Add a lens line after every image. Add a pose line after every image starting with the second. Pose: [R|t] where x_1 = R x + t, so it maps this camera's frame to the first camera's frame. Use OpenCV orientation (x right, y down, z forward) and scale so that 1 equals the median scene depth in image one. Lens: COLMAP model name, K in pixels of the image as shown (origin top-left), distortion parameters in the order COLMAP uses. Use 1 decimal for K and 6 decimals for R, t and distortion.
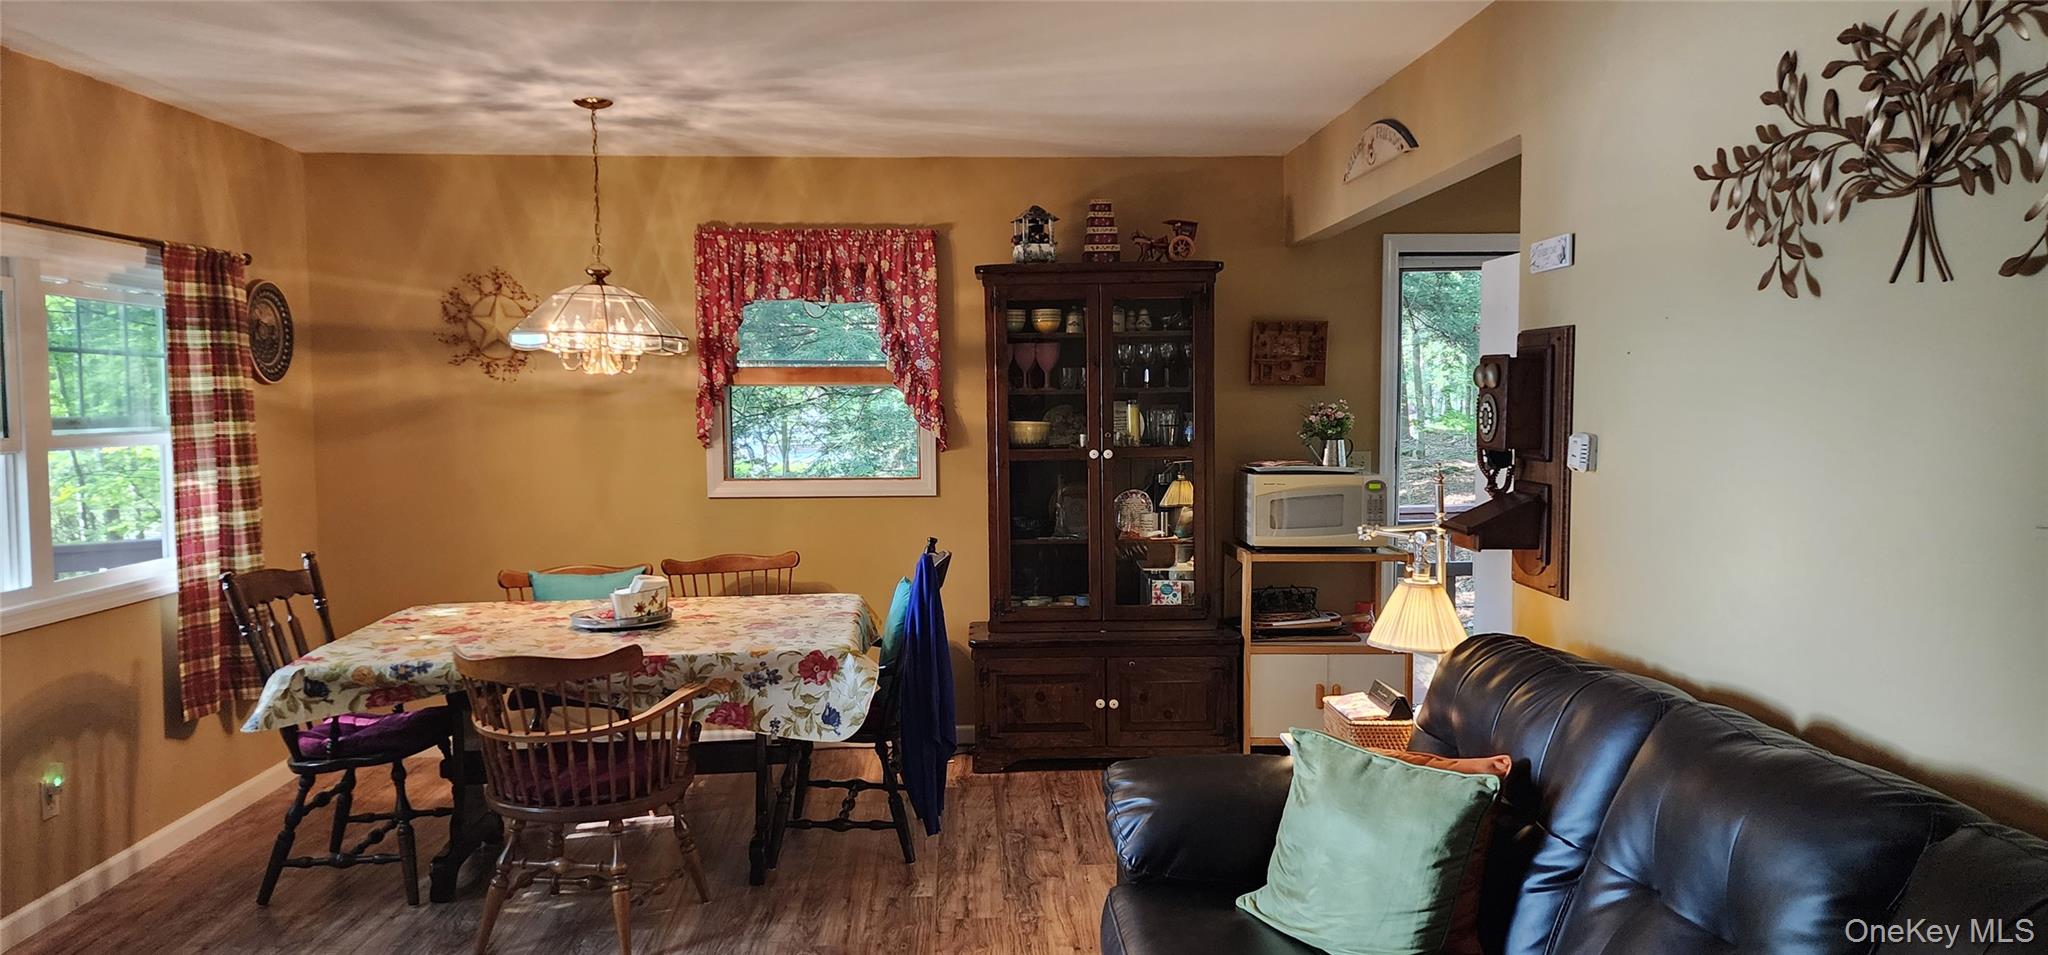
lens RADIAL K [[1367.6, 0, 1025.8], [0, 1367.6, 488.0], [0, 0, 1]] dist [0.082186, -0.074856]
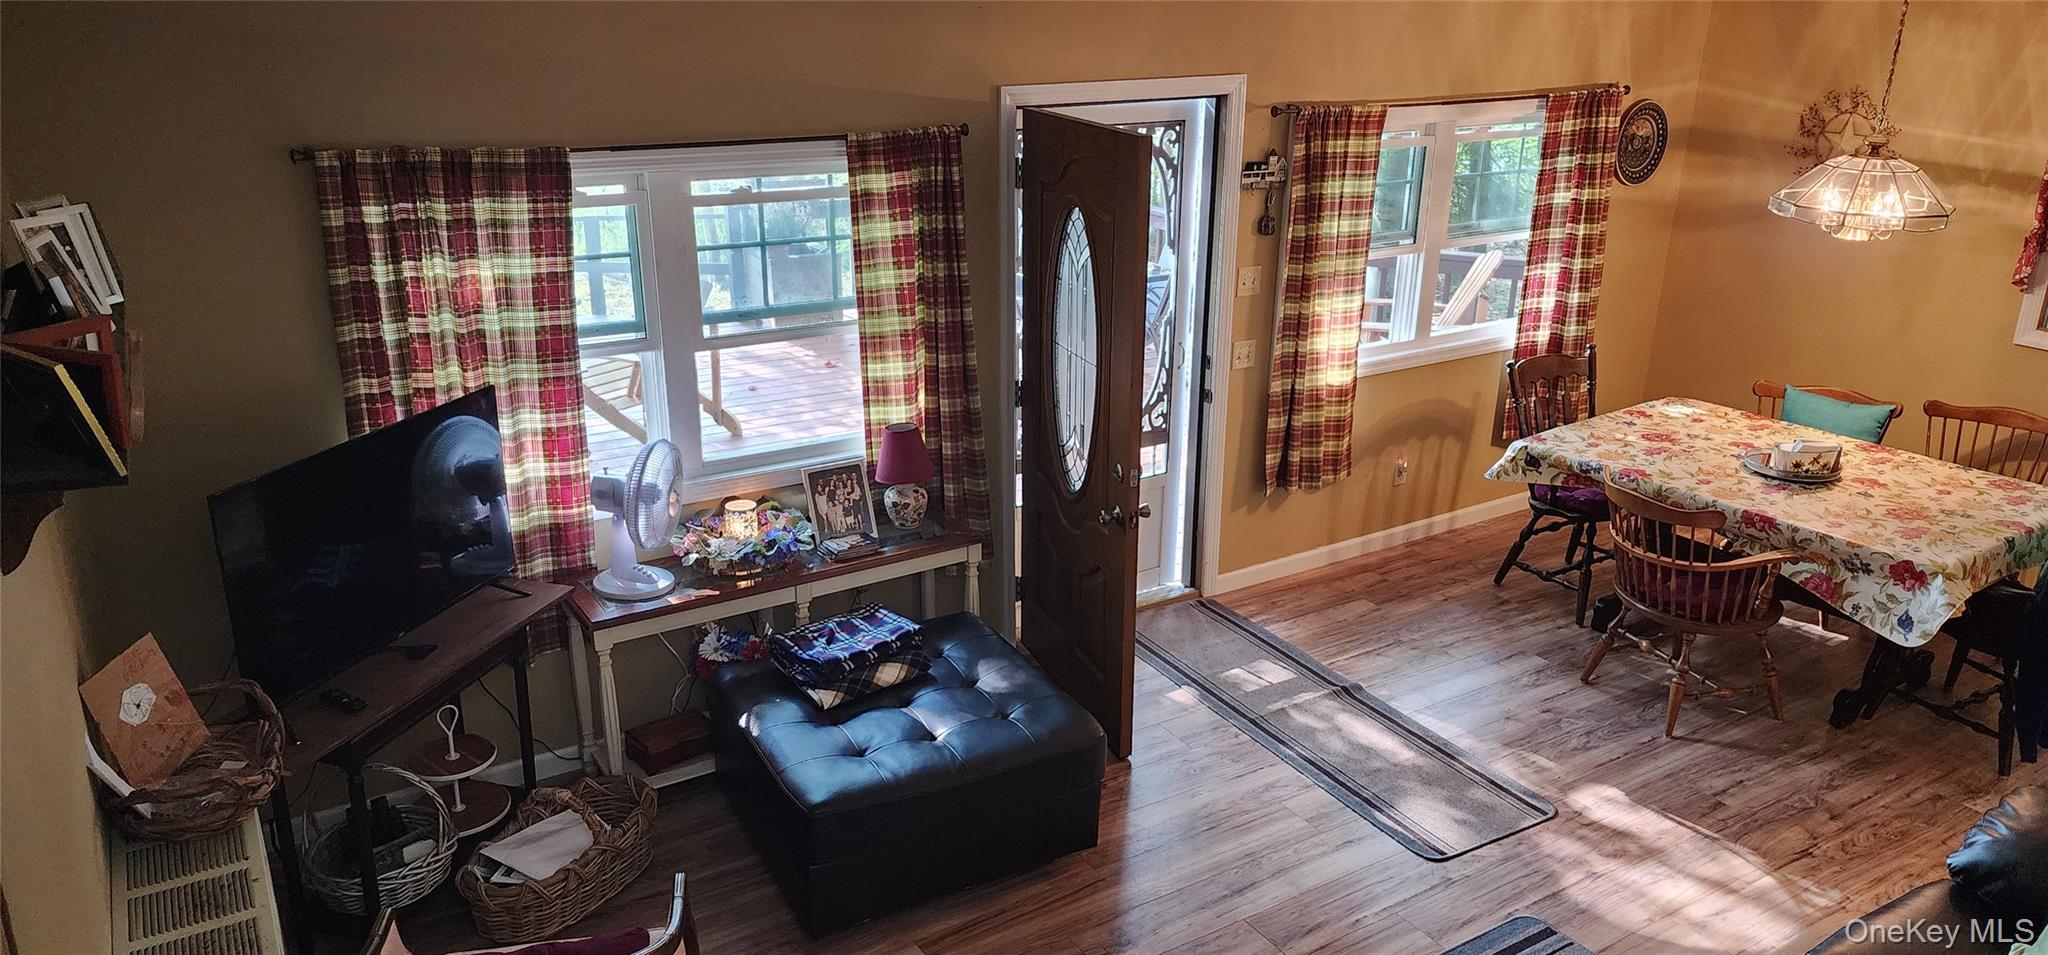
lens RADIAL K [[1367.6, 0, 1025.8], [0, 1367.6, 488.0], [0, 0, 1]] dist [0.082186, -0.074856]
pose [[0.487368, 0.309558, -0.816484, 0.348499], [-0.068838, 0.945762, 0.317482, -0.212536], [0.870479, -0.098526, 0.482243, -0.116676]]
